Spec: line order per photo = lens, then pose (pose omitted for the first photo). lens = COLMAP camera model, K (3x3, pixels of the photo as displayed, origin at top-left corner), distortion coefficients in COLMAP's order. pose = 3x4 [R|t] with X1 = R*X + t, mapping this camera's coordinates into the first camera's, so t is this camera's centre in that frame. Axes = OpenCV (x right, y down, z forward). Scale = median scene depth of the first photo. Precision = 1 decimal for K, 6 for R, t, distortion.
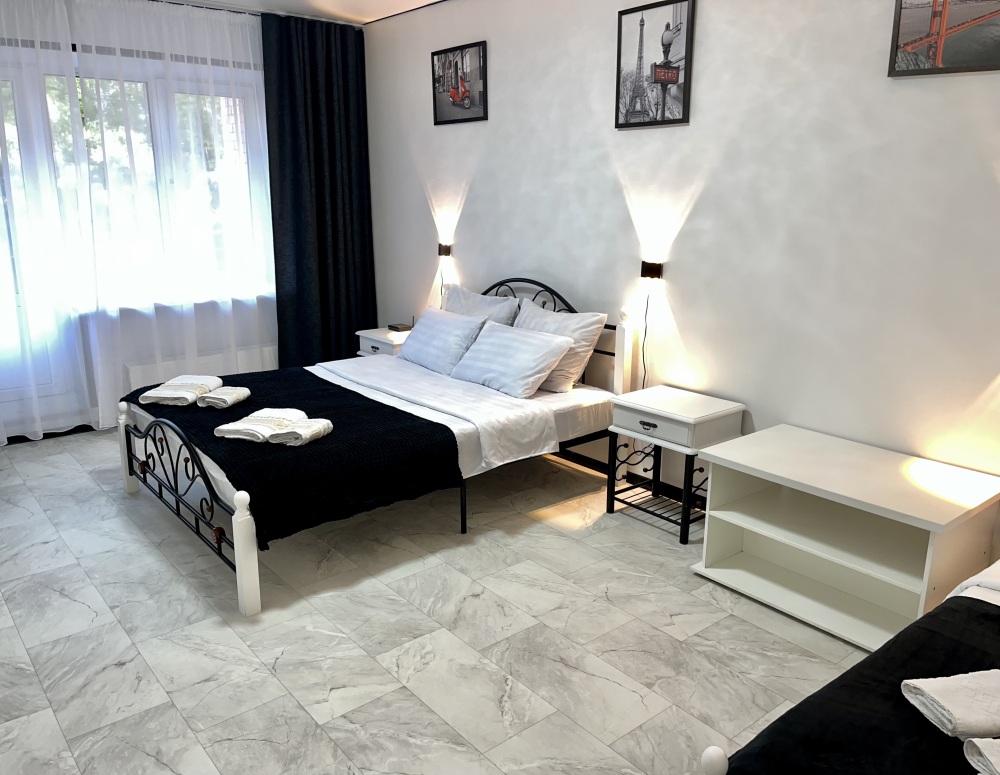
lens RADIAL K [[766.7, 0, 500.0], [0, 766.7, 387.5], [0, 0, 1]] dist [0.037170, -0.007930]
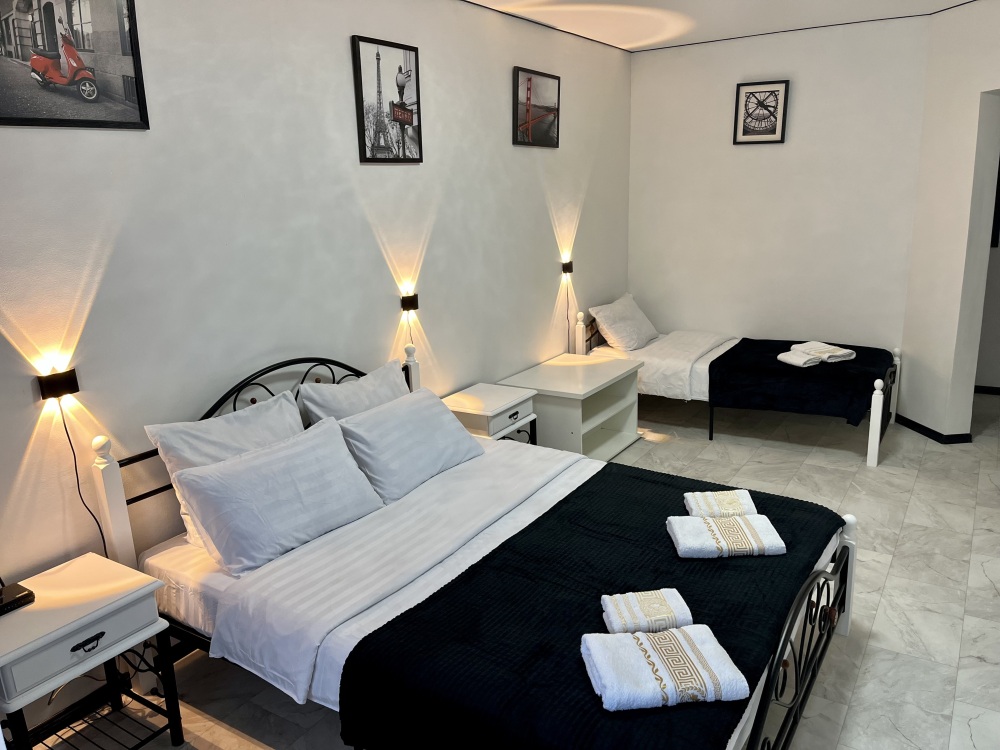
lens RADIAL K [[771.2, 0, 497.5], [0, 771.2, 370.9], [0, 0, 1]] dist [0.118930, -0.141021]
pose [[-0.303334, -0.219309, 0.927304, -0.862754], [0.273875, 0.912027, 0.305285, -0.372940], [-0.912678, 0.346569, -0.216586, 1.217265]]
